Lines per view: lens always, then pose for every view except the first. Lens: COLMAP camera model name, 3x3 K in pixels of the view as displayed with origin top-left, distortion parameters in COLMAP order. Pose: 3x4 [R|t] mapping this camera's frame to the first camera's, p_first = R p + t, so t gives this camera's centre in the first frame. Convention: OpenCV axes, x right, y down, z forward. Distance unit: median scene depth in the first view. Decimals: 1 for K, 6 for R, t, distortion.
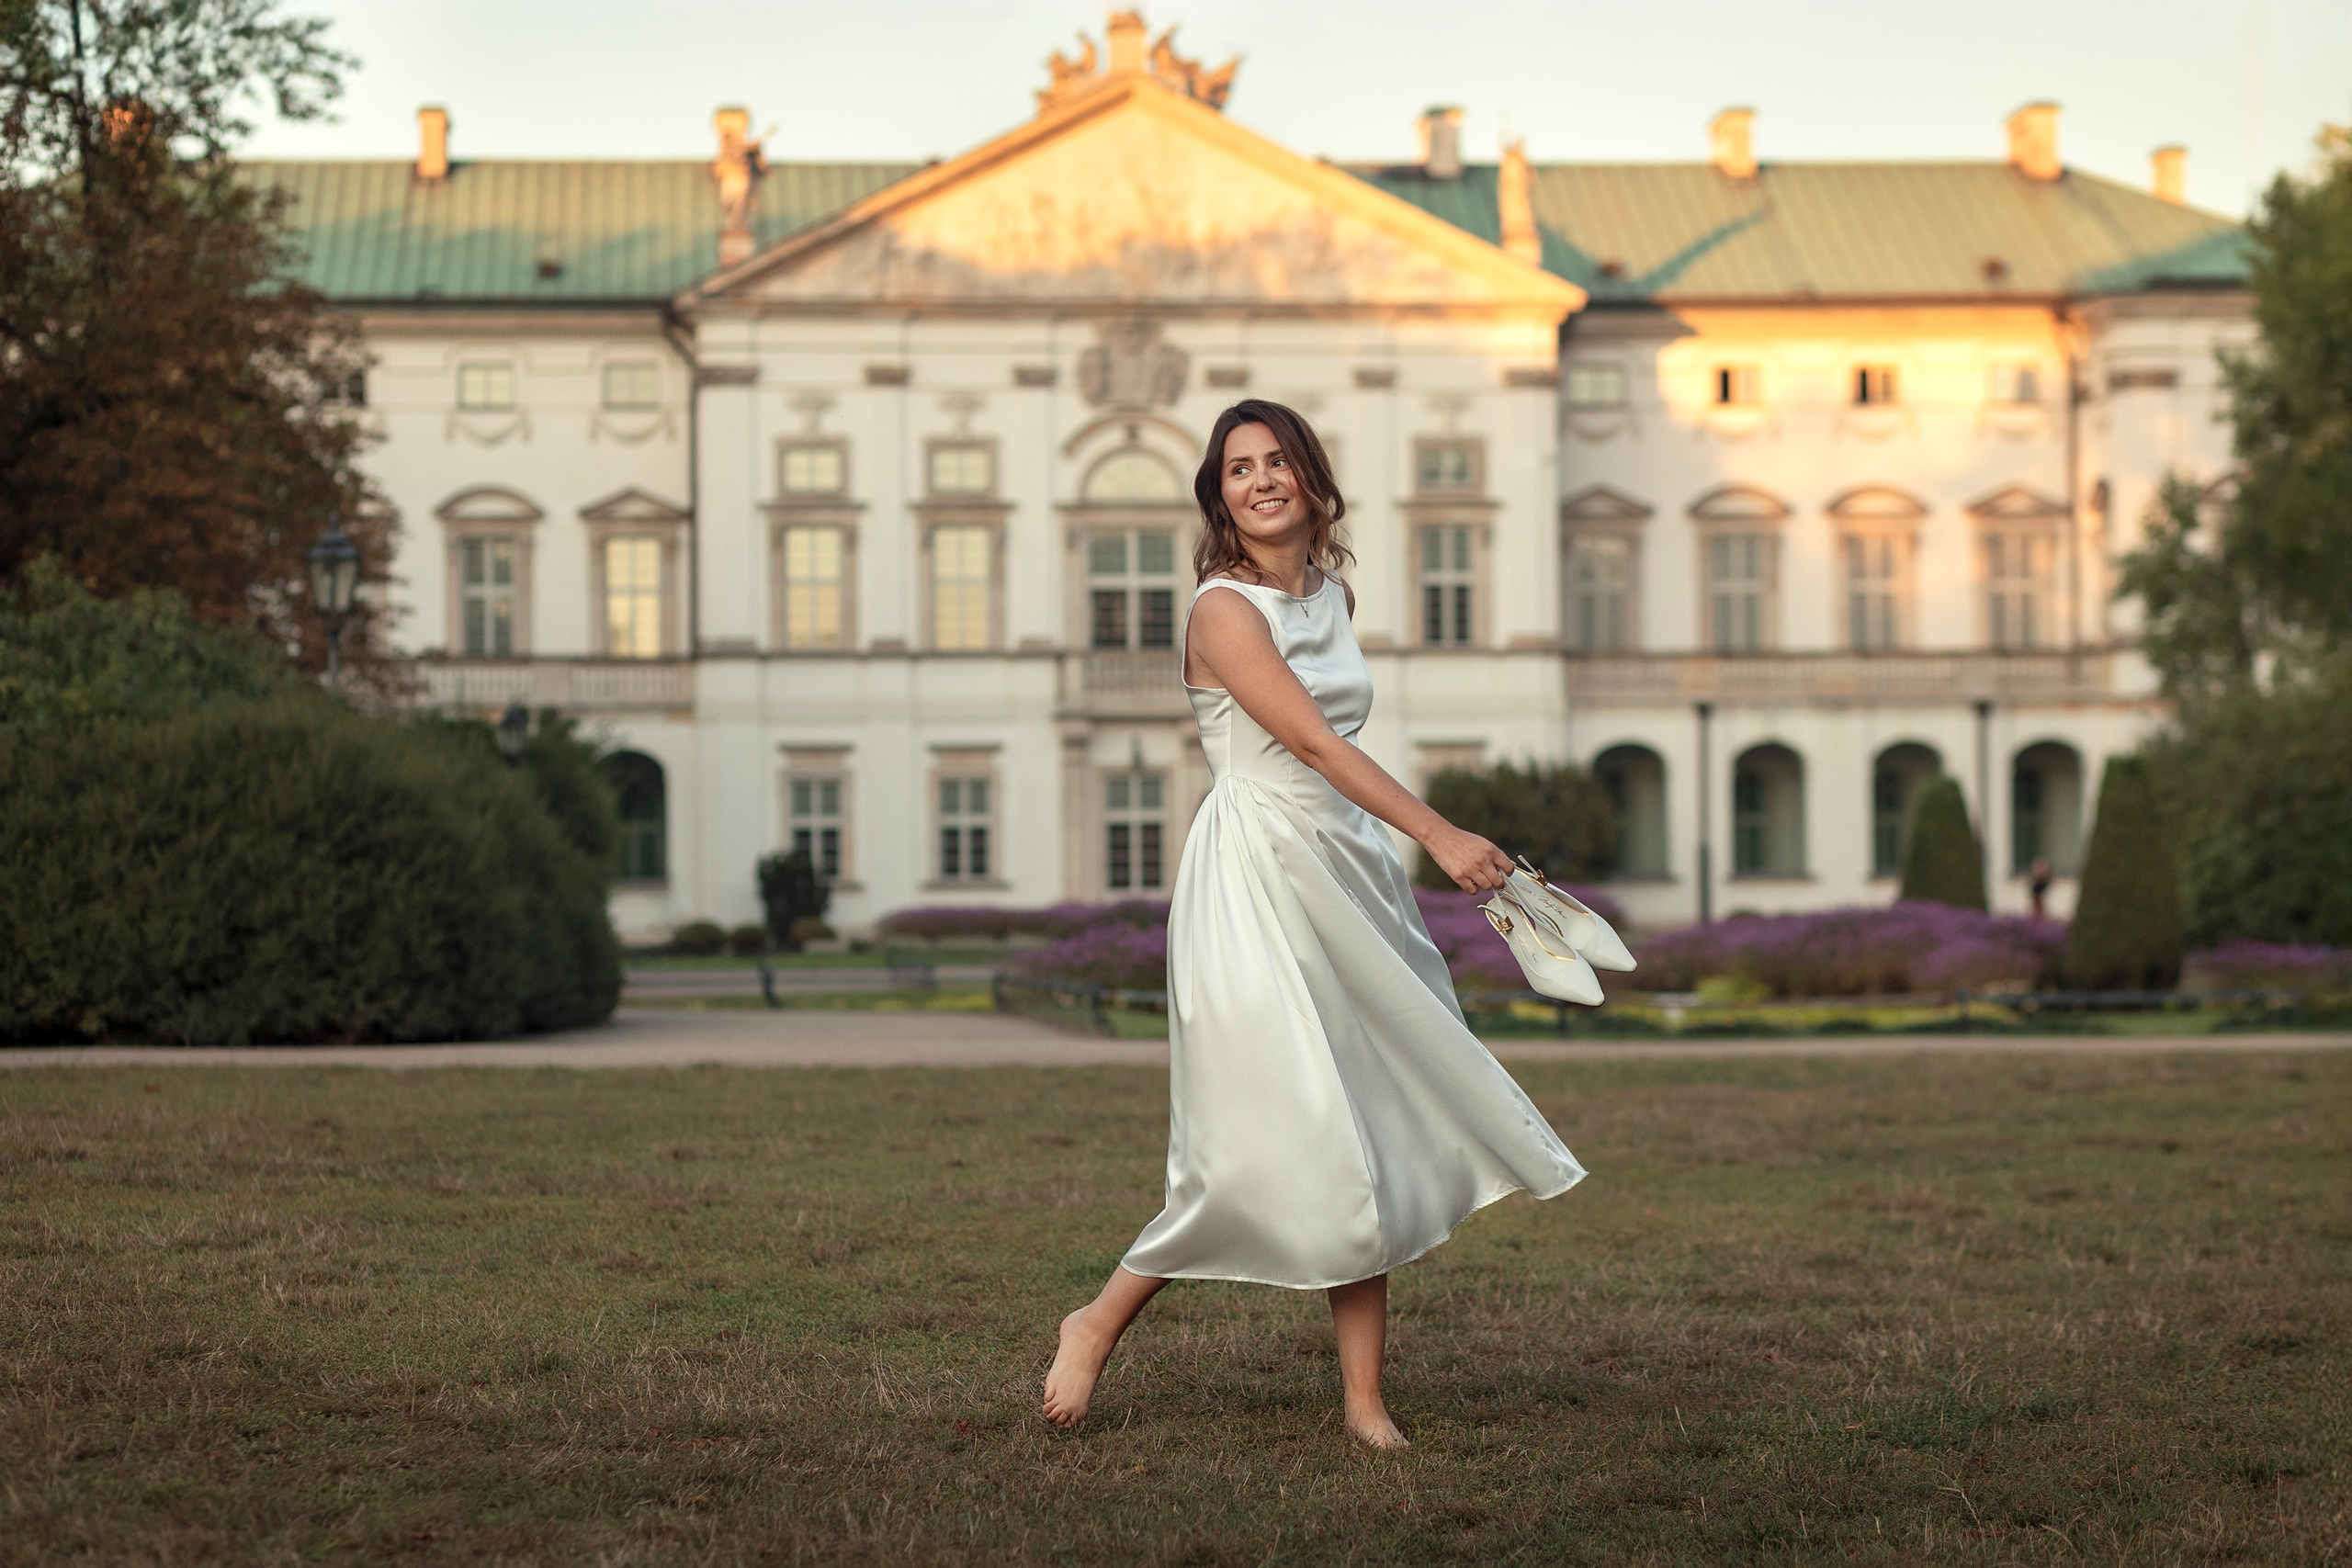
lens RADIAL K [[5660.5, 0, 1176.0], [0, 5660.5, 784.0], [0, 0, 1]] dist [-0.049329, 0.020210]
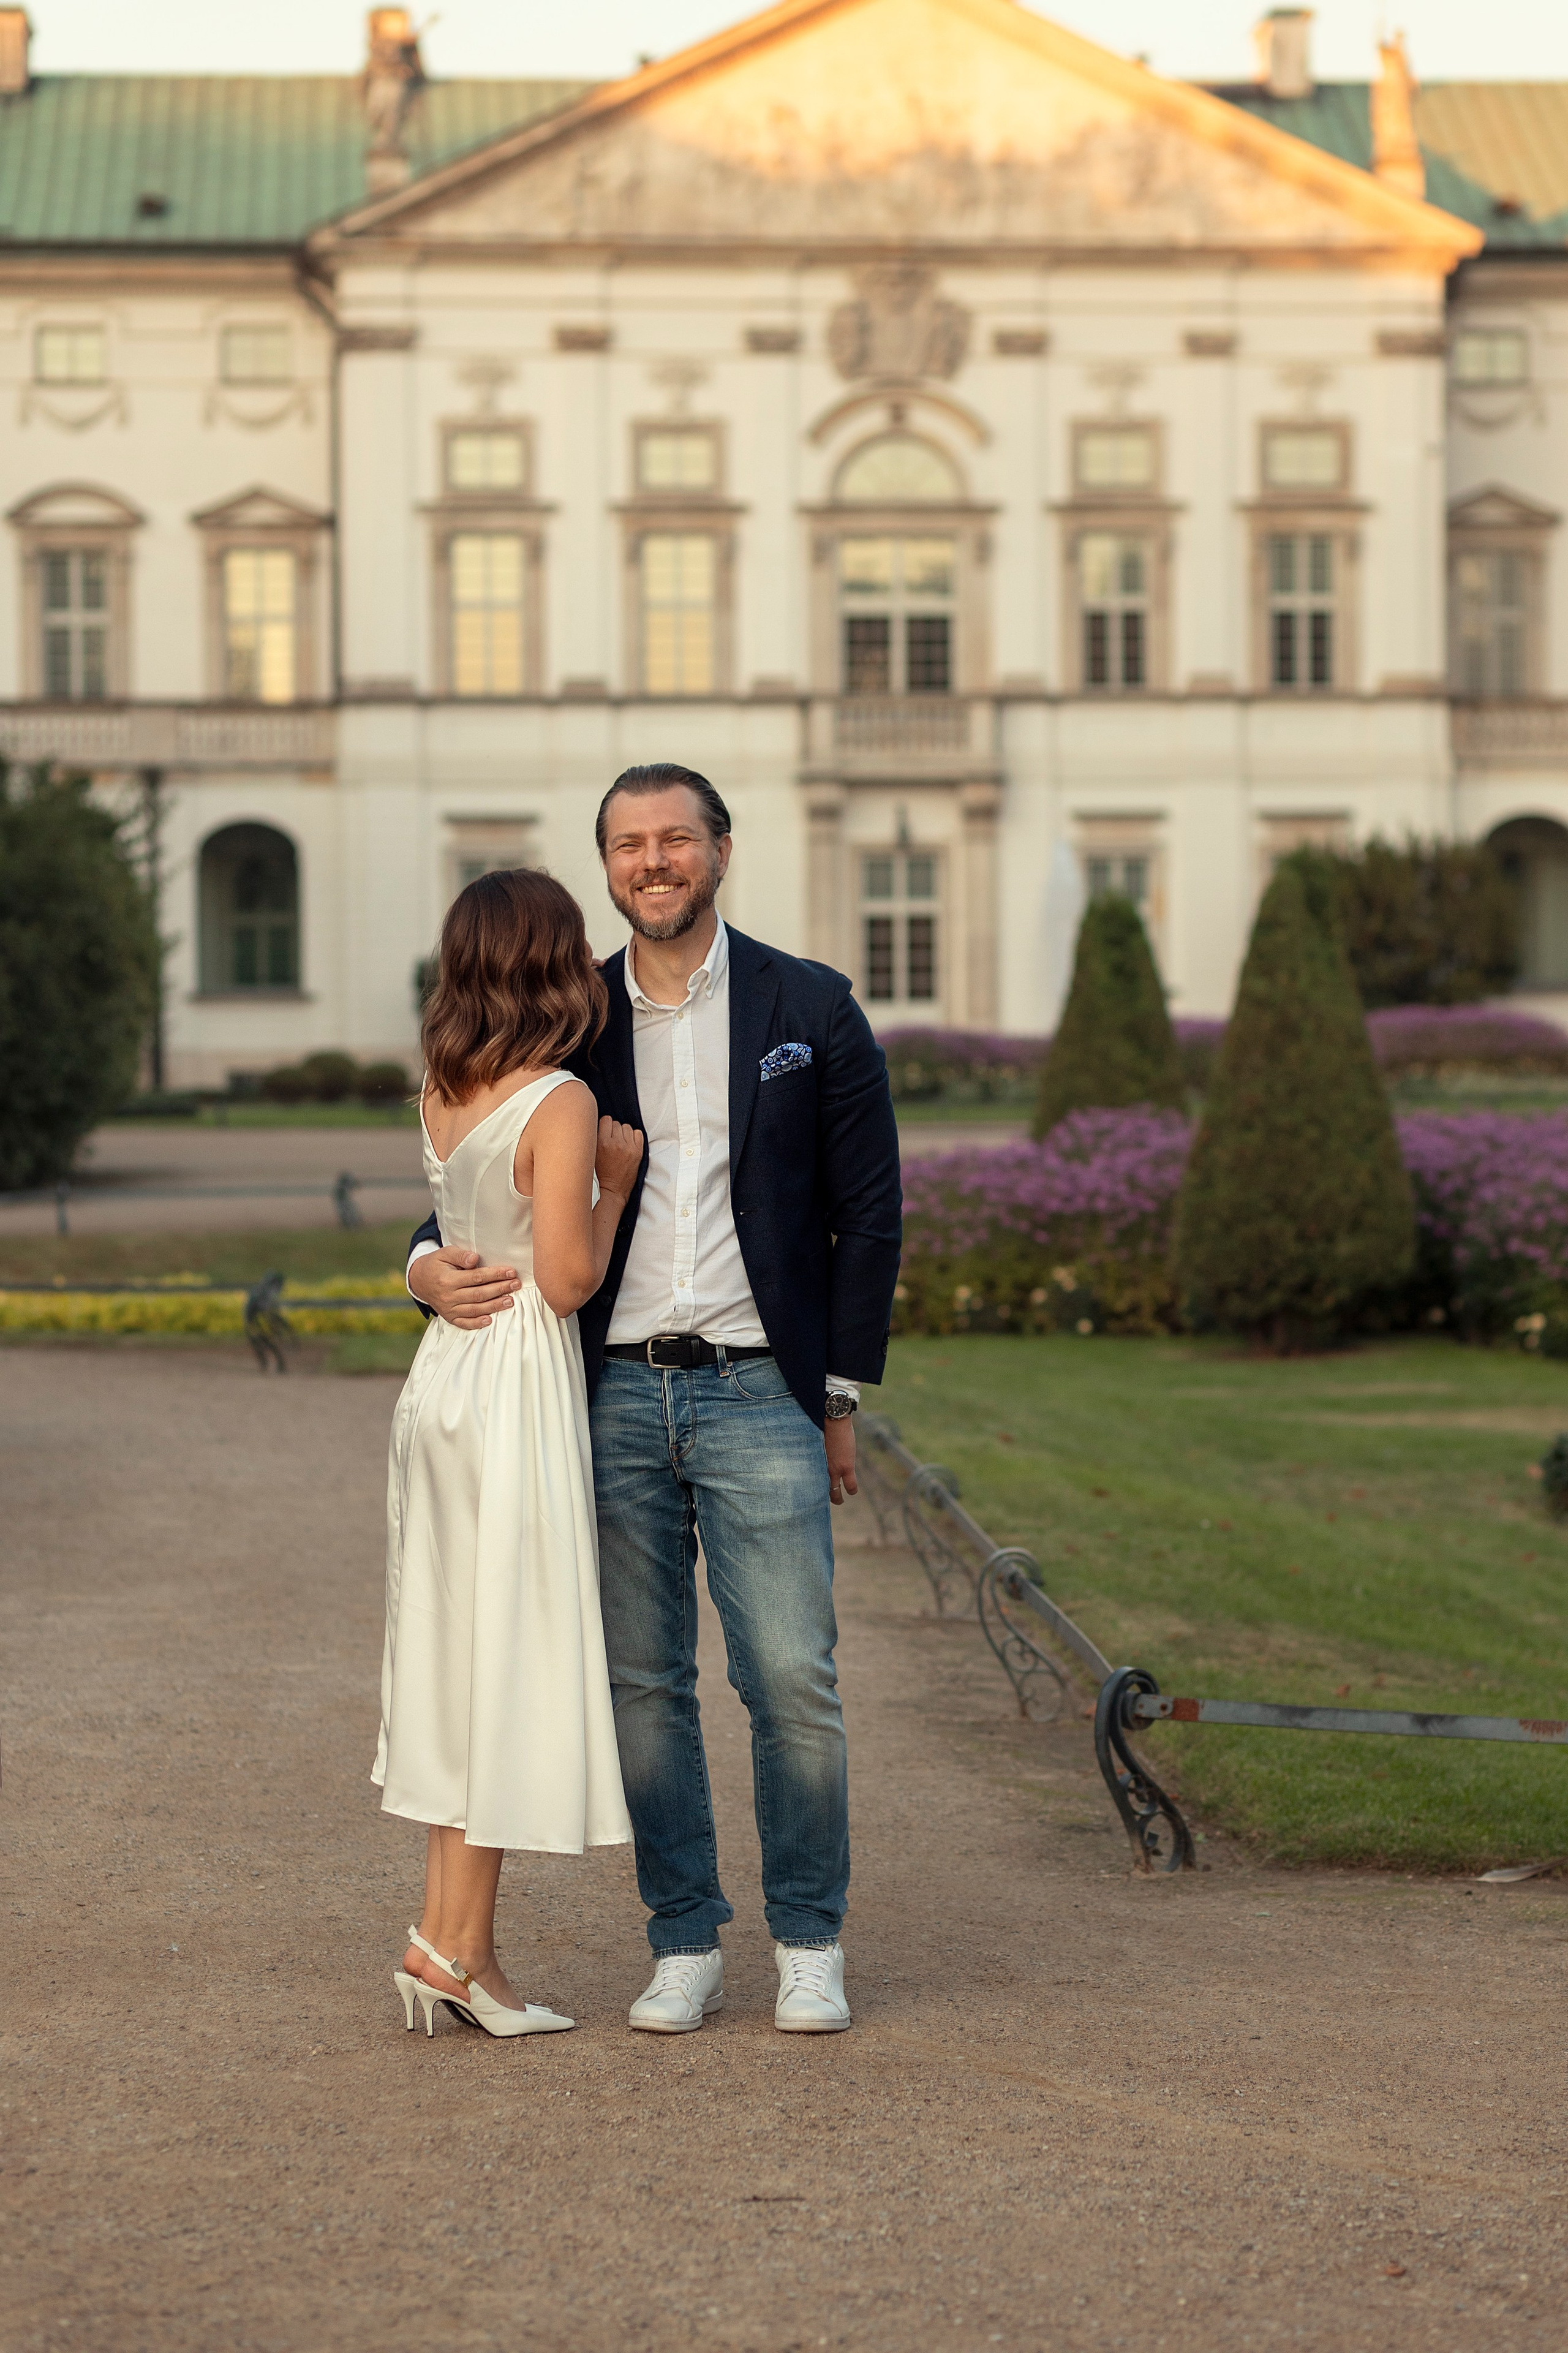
lens RADIAL K [[5663.0, 0, 784.0], [0, 5663.0, 1176.5], [0, 0, 1]] dist [-0.049329, 0.020210]
pose [[0.999810, 0.003179, -0.019223, -0.008032], [-0.002100, 0.998434, 0.055895, -0.000882], [0.019371, -0.055844, 0.998252, 0.217095]]
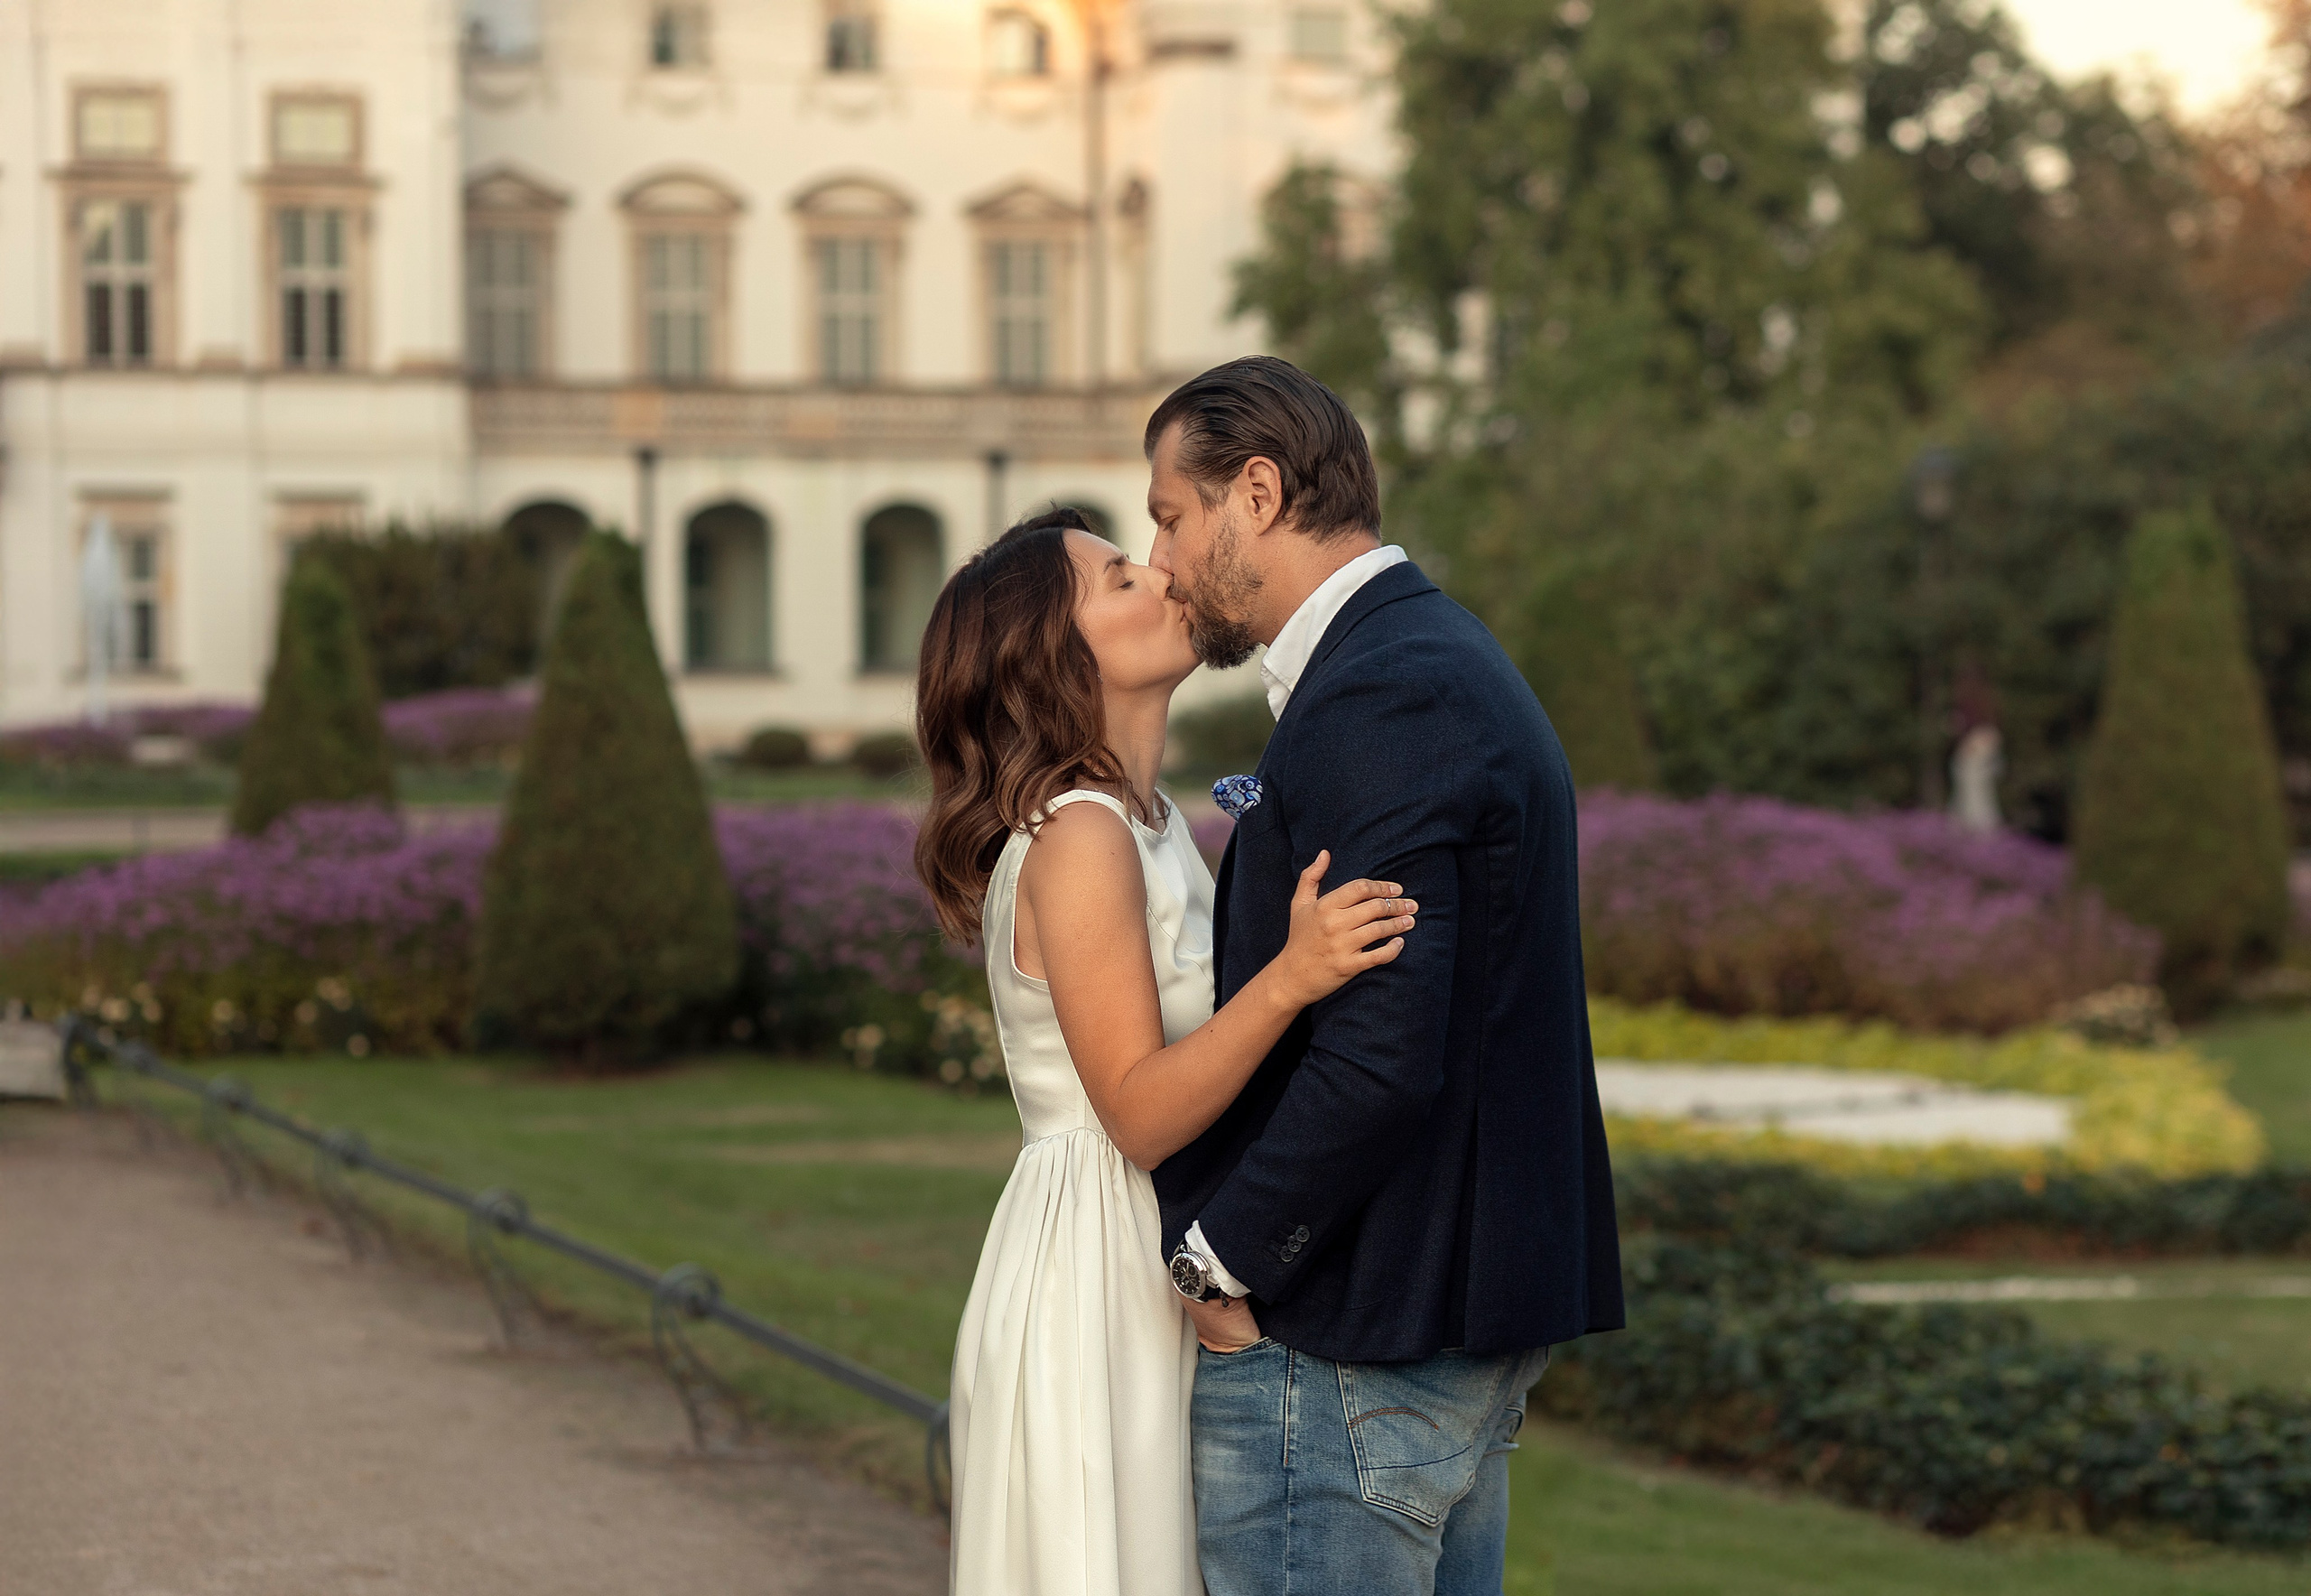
lens RADIAL K [[5576.8, 0, 1155.5], [0, 5576.8, 798.0], [0, 0, 1]] dist [0.047123, 0.820305]
pose [[0.971331, 0.000390, 0.237729, -0.020910], [-0.011094, 0.998984, 0.043688, -0.000556], [-0.237470, -0.045073, 0.970349, 0.238853]]
